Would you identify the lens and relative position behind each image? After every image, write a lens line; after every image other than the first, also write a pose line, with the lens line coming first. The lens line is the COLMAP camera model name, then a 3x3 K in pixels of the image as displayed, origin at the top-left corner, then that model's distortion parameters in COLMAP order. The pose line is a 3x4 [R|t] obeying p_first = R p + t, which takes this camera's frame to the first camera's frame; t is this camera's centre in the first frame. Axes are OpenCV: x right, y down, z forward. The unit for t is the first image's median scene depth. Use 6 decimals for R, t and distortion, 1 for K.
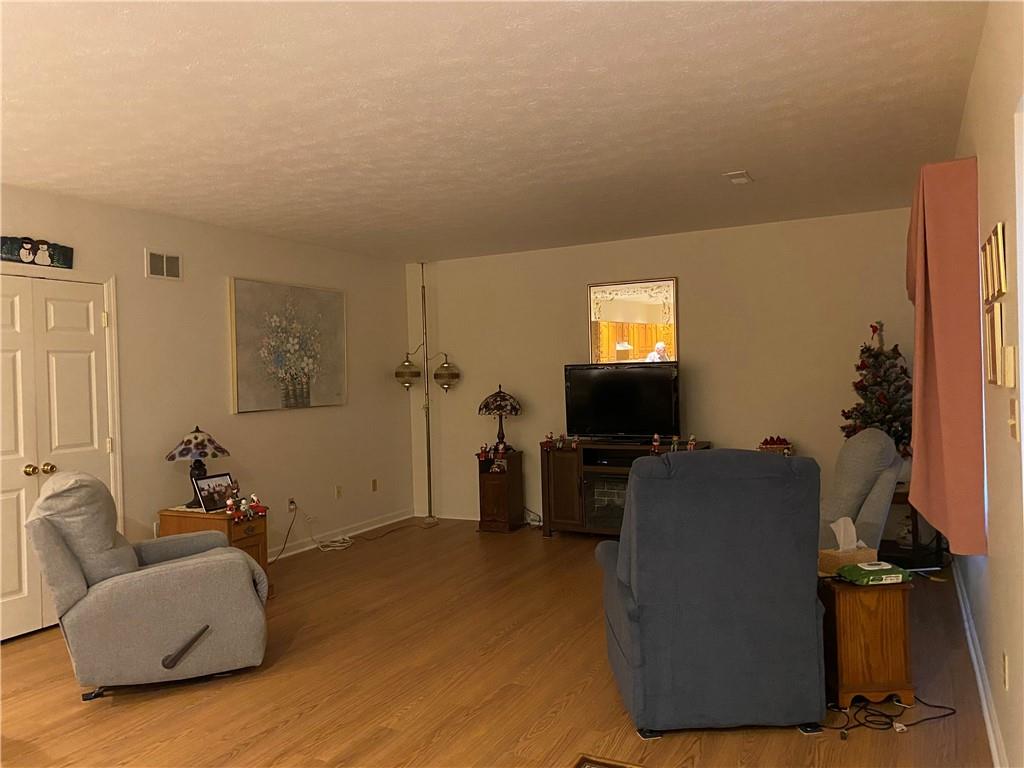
lens RADIAL K [[790.9, 0, 508.4], [0, 790.9, 374.6], [0, 0, 1]] dist [0.072971, -0.021974]
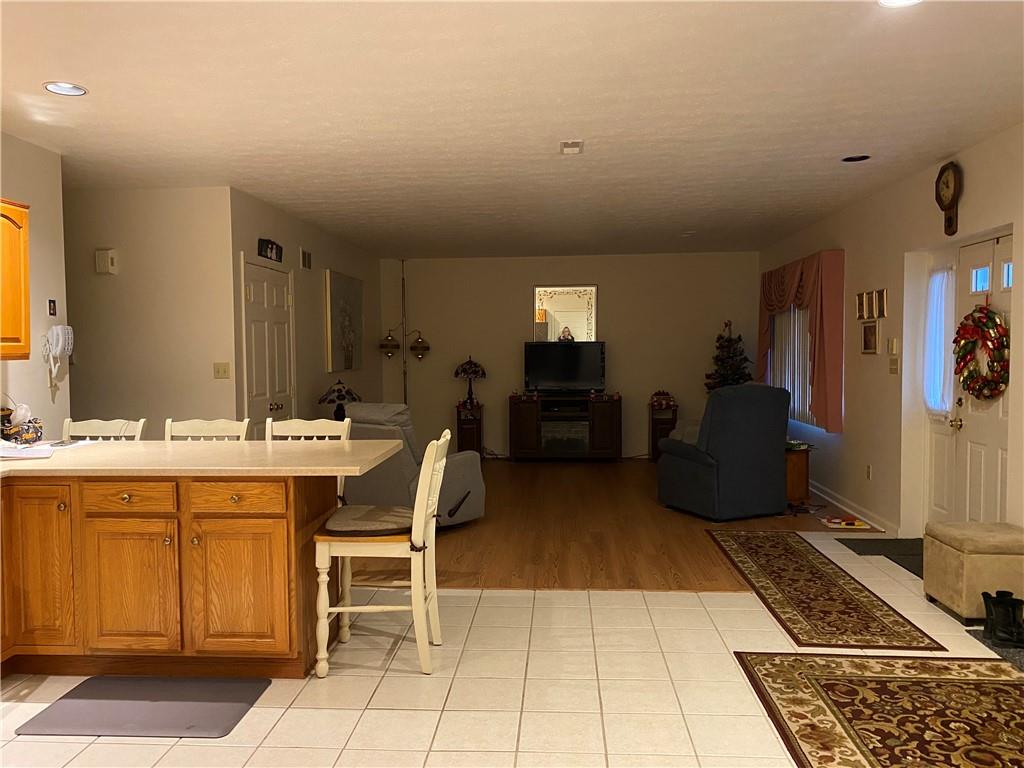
lens RADIAL K [[790.9, 0, 513.8], [0, 790.9, 390.0], [0, 0, 1]] dist [0.072971, -0.021974]
pose [[0.918140, 0.000848, 0.396255, -0.527675], [-0.017779, 0.999079, 0.039055, 0.019214], [-0.395857, -0.042903, 0.917310, -0.304253]]
